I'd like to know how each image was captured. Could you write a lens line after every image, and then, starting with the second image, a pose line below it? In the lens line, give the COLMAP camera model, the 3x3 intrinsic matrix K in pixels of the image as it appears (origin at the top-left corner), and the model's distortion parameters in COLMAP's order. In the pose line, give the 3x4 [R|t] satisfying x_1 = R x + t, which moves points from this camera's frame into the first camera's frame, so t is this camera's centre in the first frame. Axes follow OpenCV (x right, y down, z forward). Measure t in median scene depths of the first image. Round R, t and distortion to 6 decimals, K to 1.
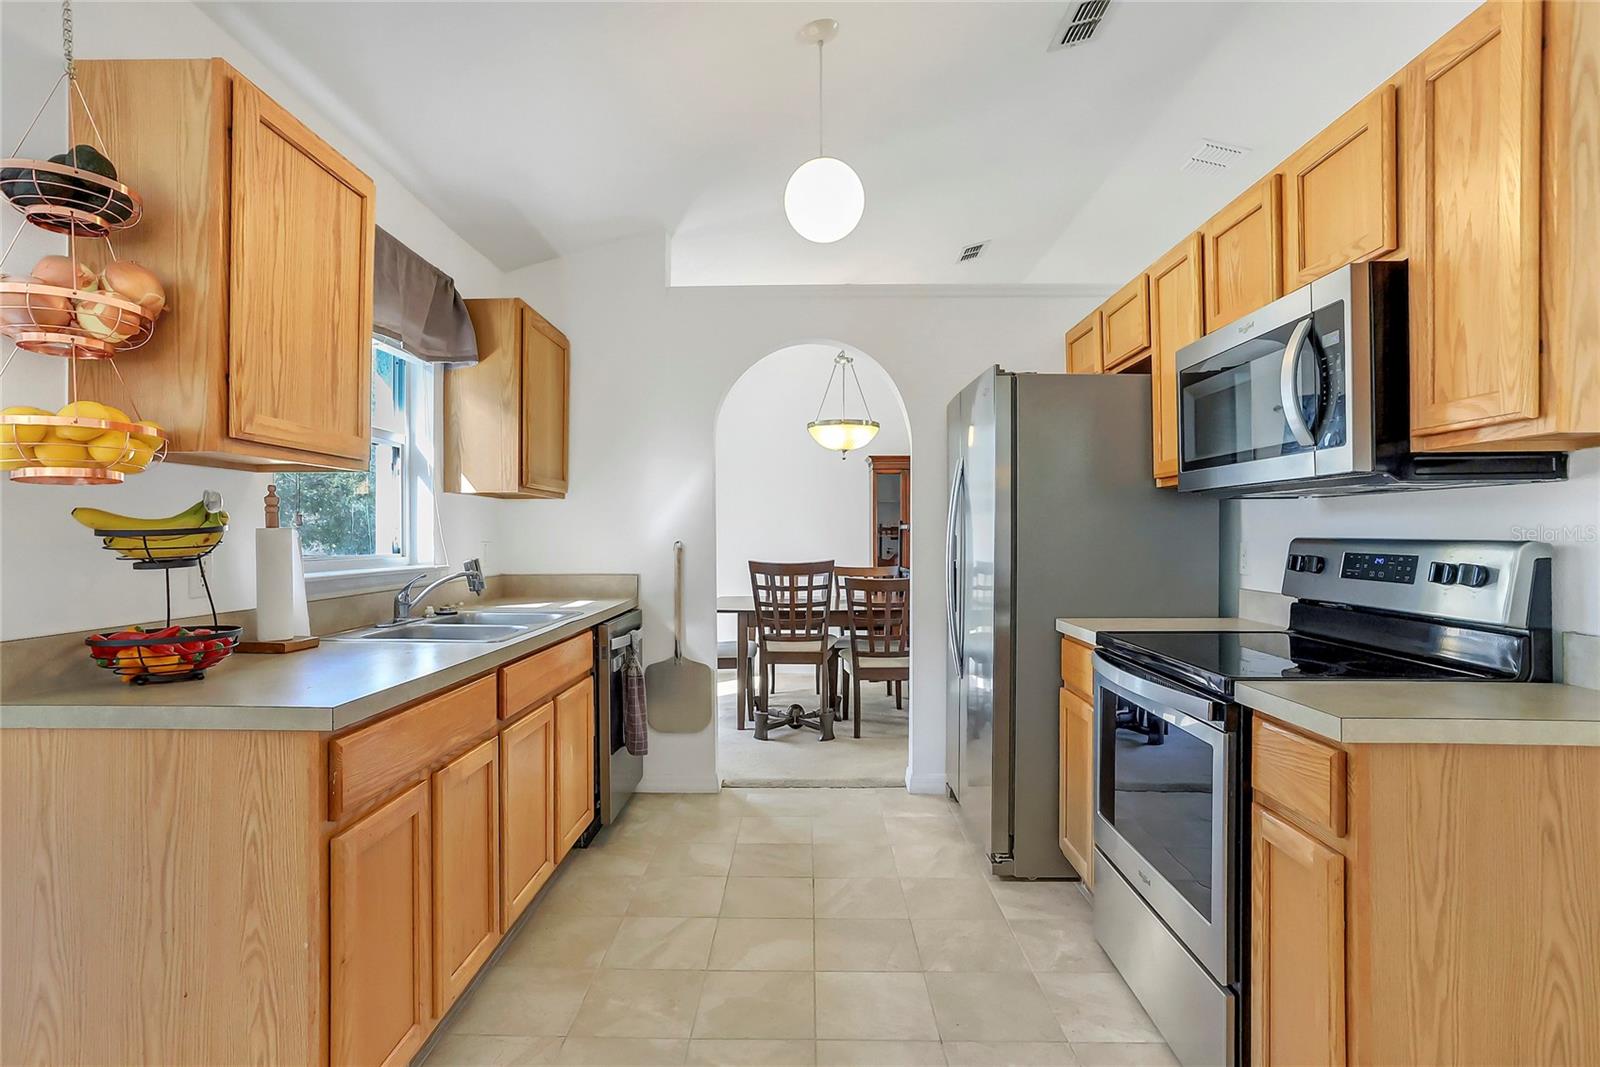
lens RADIAL K [[818.6, 0, 806.6], [0, 818.6, 534.3], [0, 0, 1]] dist [-0.031056, 0.018439]
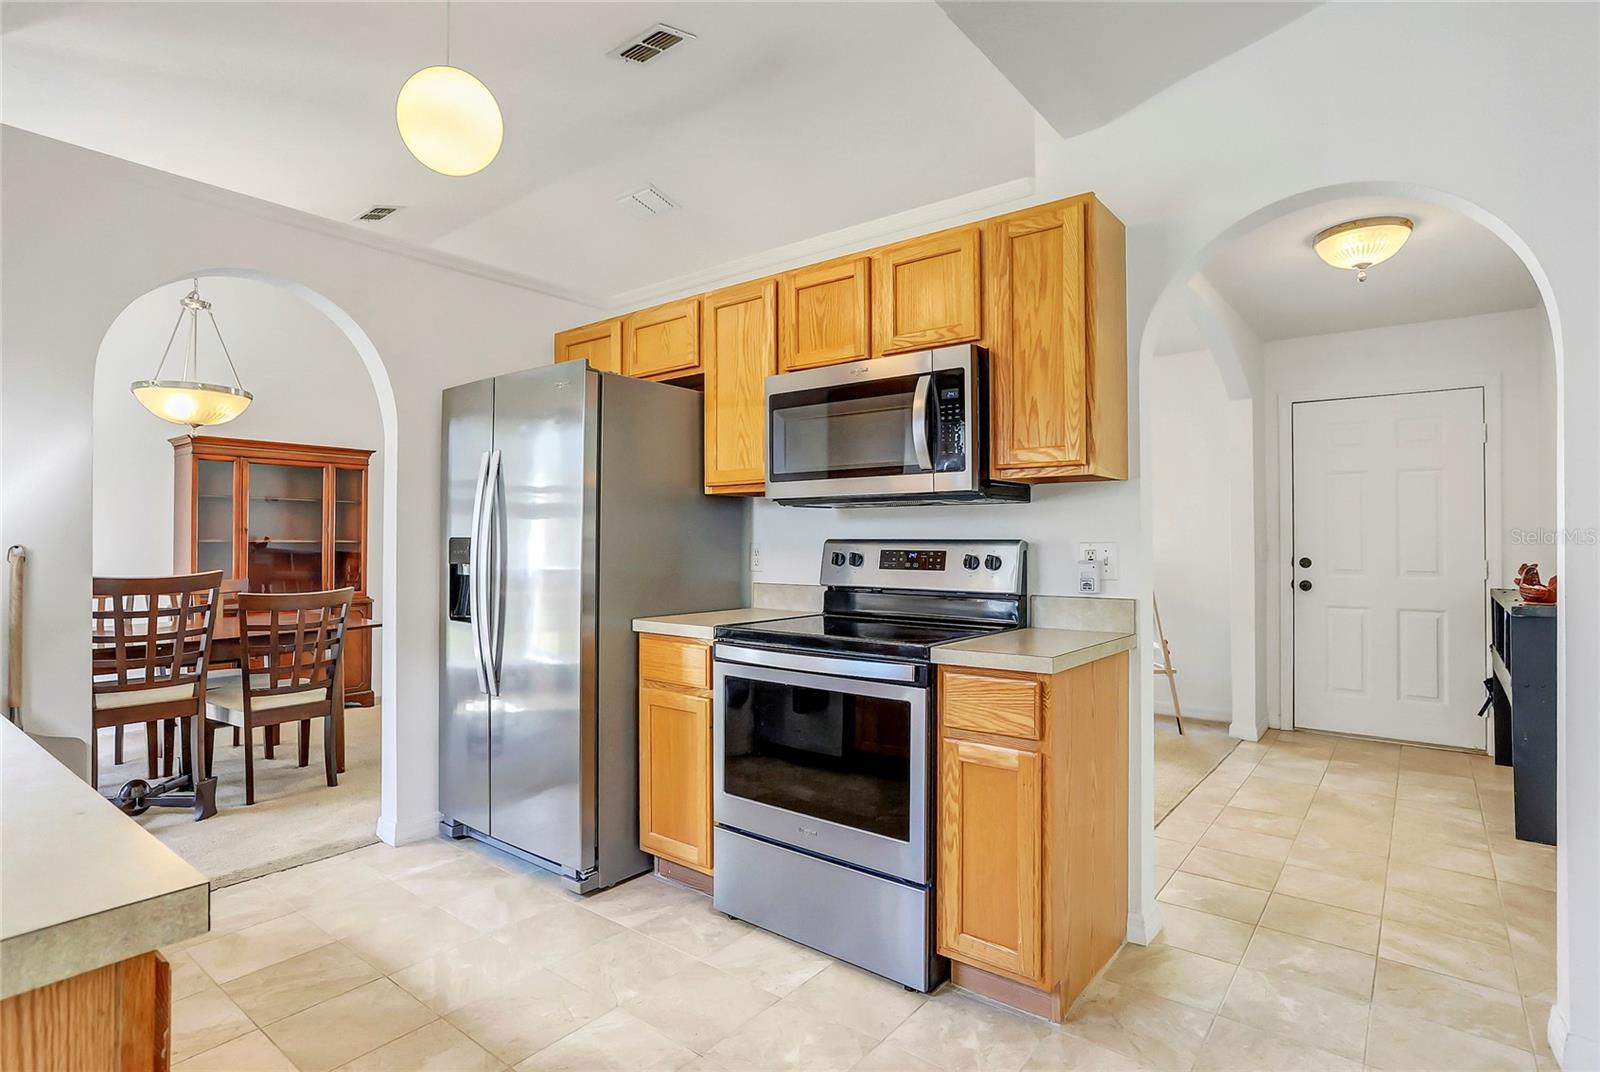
lens RADIAL K [[818.6, 0, 805.3], [0, 818.6, 532.1], [0, 0, 1]] dist [-0.031056, 0.018439]
pose [[0.606210, 0.010012, 0.795241, -0.386806], [-0.000315, 0.999924, -0.012349, 0.007938], [-0.795304, 0.007236, 0.606167, 0.221572]]
